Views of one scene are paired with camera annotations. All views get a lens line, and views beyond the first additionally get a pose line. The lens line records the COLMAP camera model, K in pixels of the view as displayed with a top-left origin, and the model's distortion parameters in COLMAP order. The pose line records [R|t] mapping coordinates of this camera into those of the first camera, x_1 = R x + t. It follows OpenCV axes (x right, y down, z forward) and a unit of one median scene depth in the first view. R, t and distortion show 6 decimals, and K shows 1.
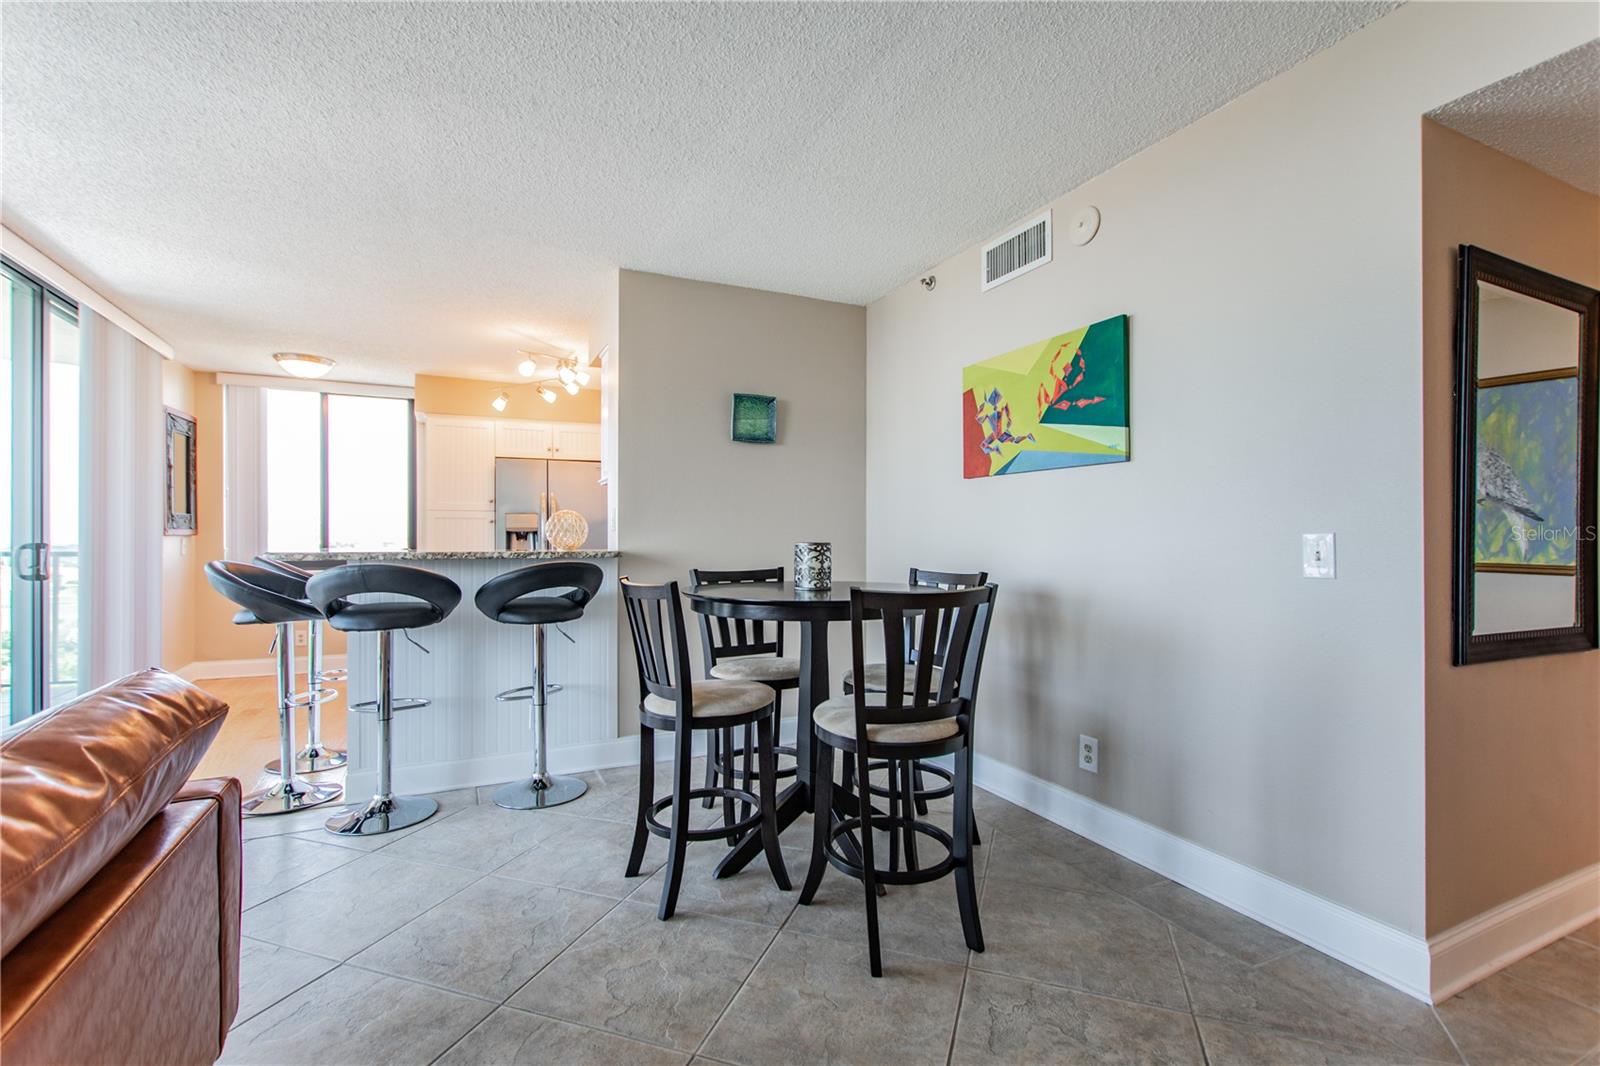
lens RADIAL K [[717.6, 0, 787.1], [0, 717.6, 536.1], [0, 0, 1]] dist [0.000014, -0.001615]
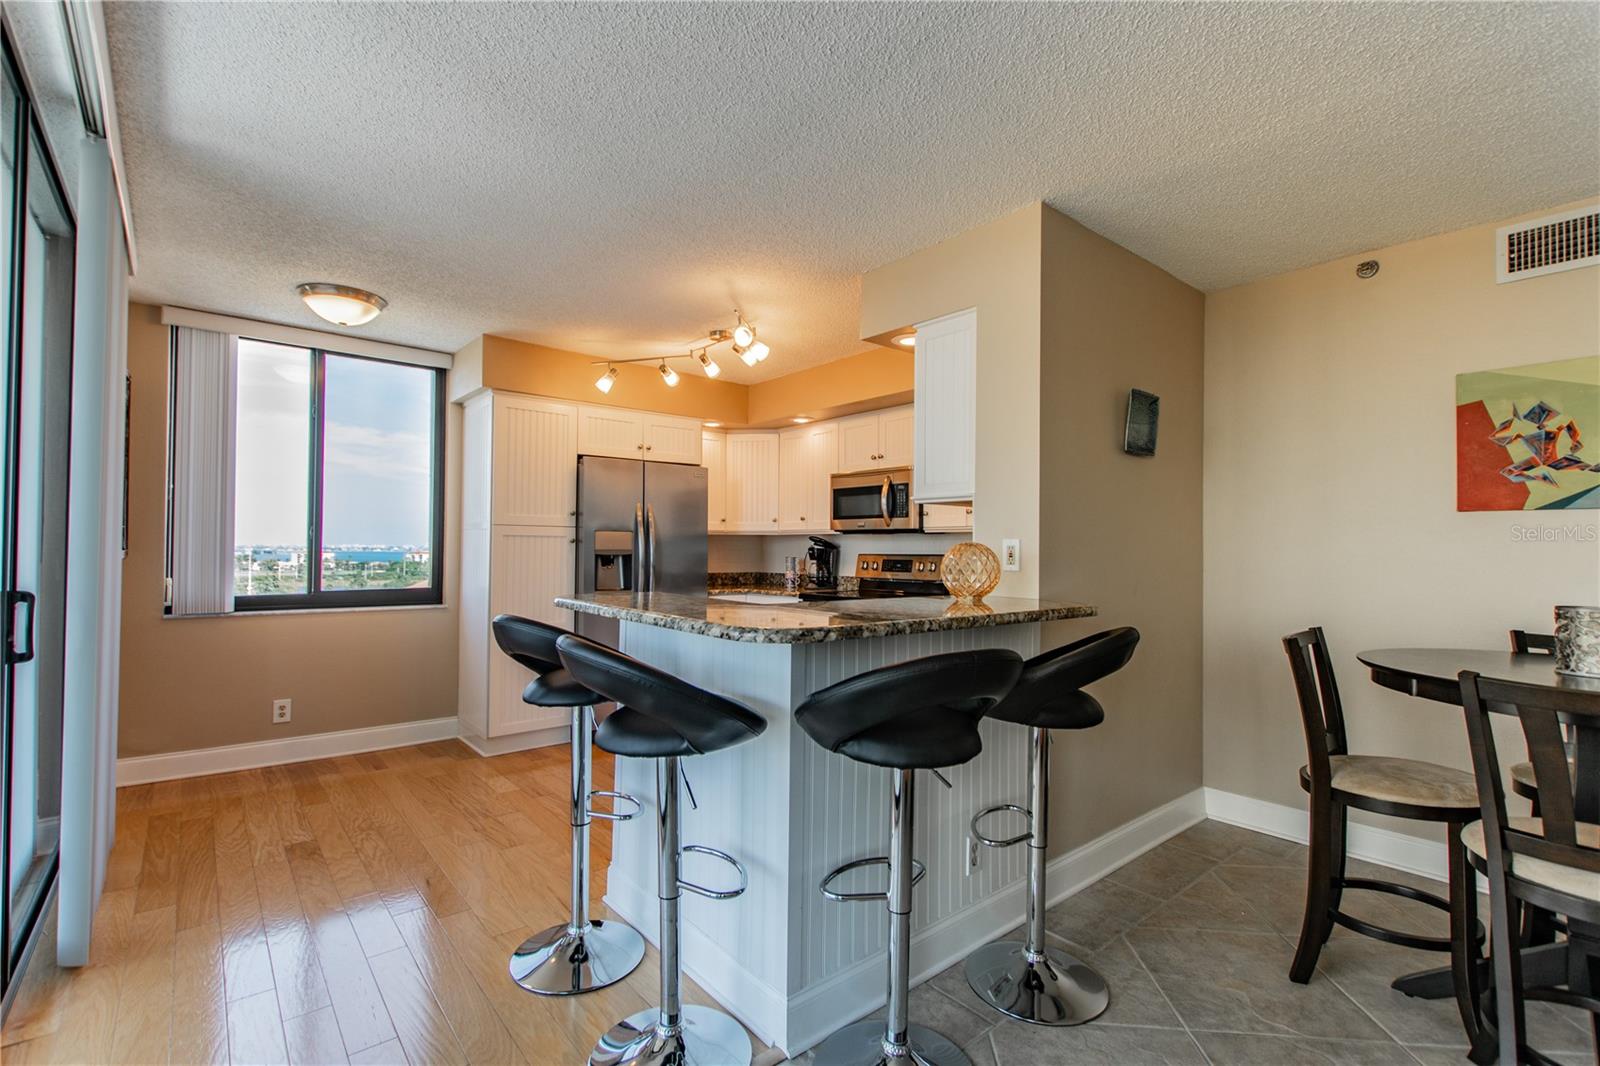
lens RADIAL K [[717.6, 0, 762.6], [0, 717.6, 541.1], [0, 0, 1]] dist [0.000014, -0.001615]
pose [[0.969886, 0.013716, 0.243175, -0.746357], [-0.012472, 0.999900, -0.006651, -0.032601], [-0.243242, 0.003418, 0.969960, 0.425152]]
